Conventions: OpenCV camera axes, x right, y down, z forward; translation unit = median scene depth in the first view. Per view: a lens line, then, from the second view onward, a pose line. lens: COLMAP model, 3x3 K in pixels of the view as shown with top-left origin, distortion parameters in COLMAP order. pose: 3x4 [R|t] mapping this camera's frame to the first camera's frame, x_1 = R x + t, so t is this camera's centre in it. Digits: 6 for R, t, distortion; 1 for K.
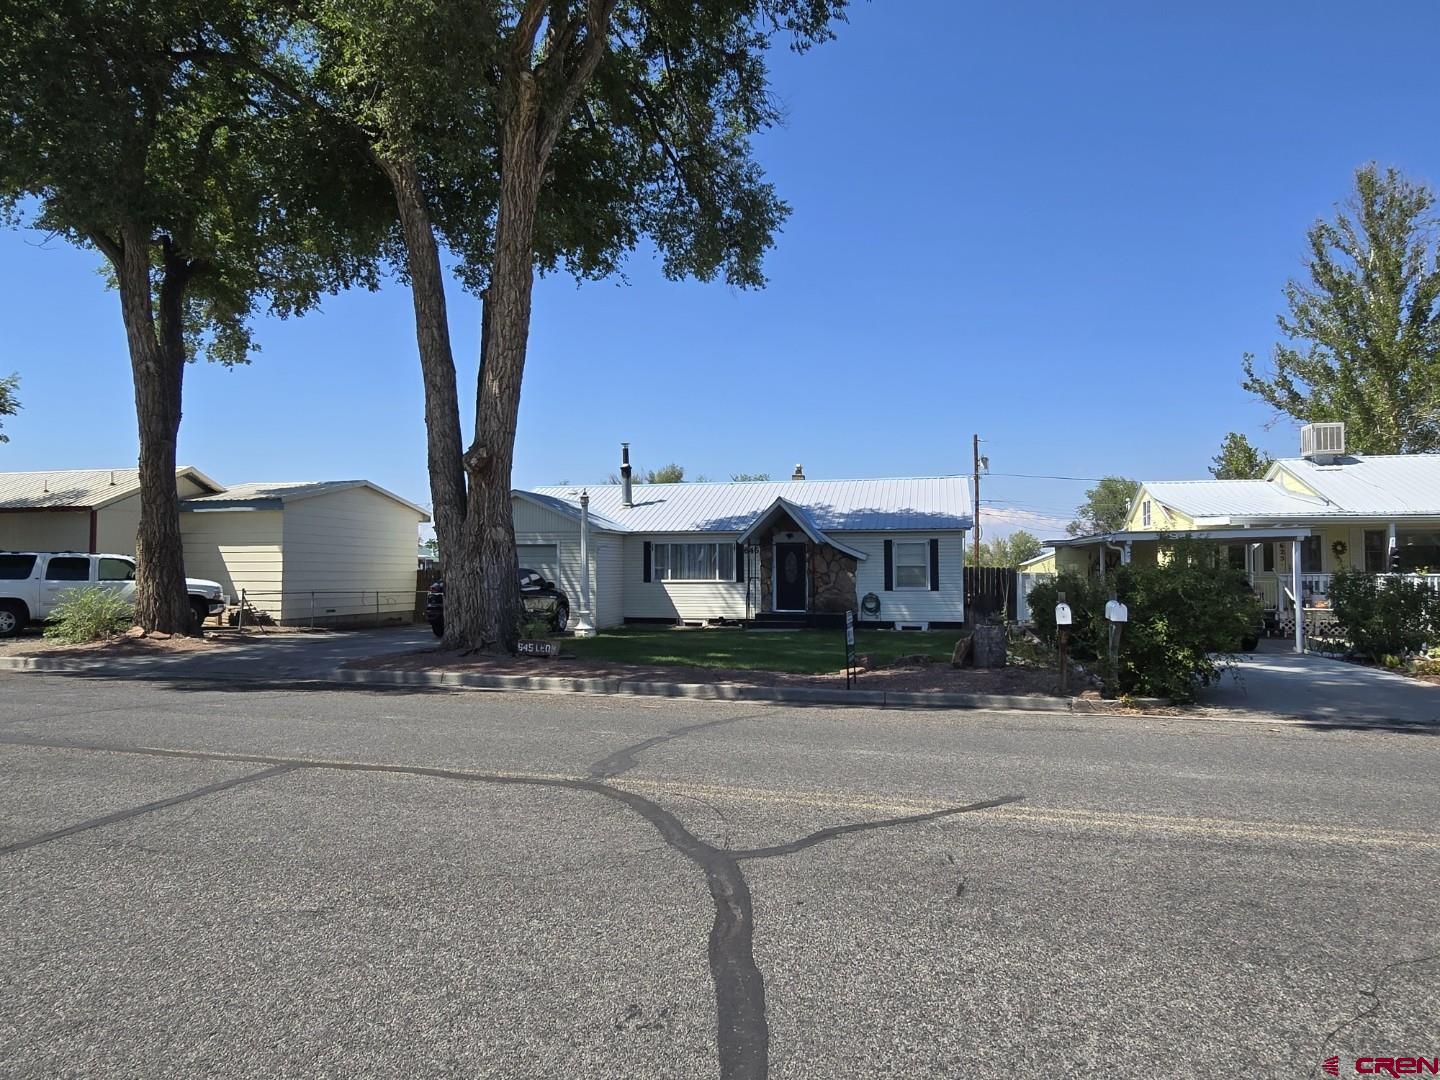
lens RADIAL K [[974.2, 0, 696.4], [0, 974.2, 544.3], [0, 0, 1]] dist [0.069056, -0.059069]
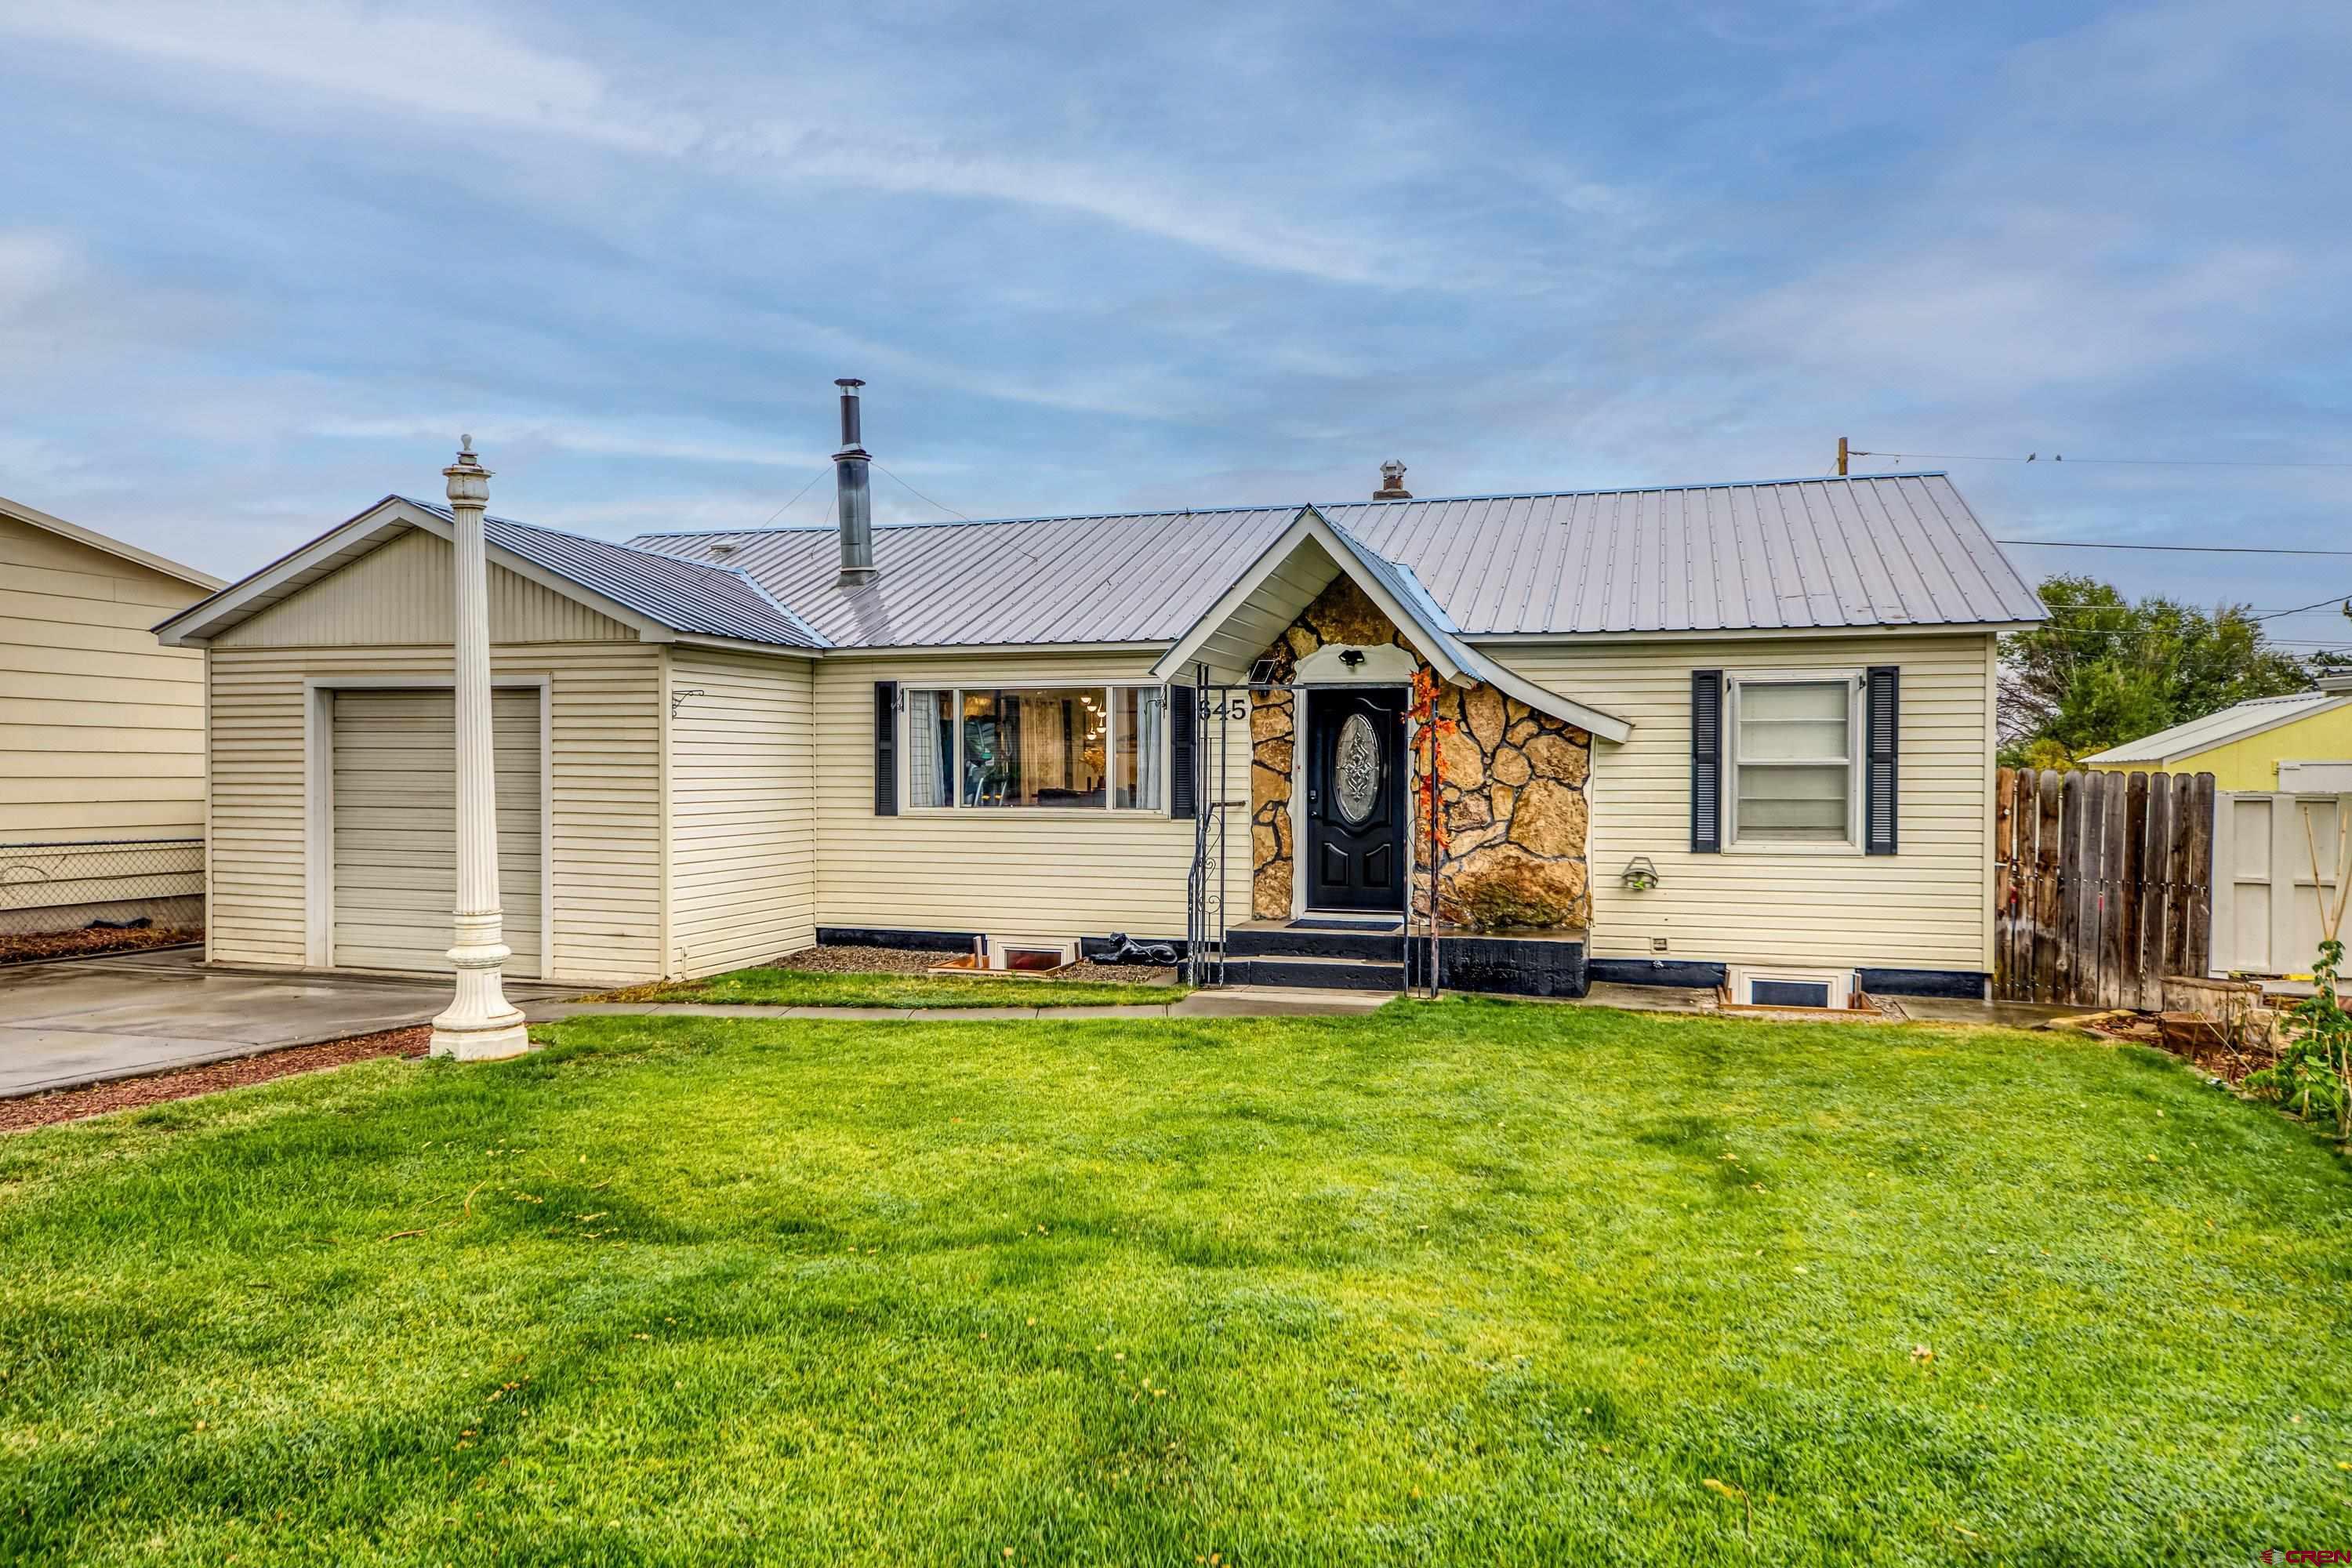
lens RADIAL K [[1226.0, 0, 1177.0], [0, 1226.0, 762.2], [0, 0, 1]] dist [0.003460, -0.001079]
pose [[0.996154, 0.004710, -0.087489, 0.075897], [-0.002473, 0.999667, 0.025667, 0.012769], [0.087581, -0.025352, 0.995835, 0.633040]]
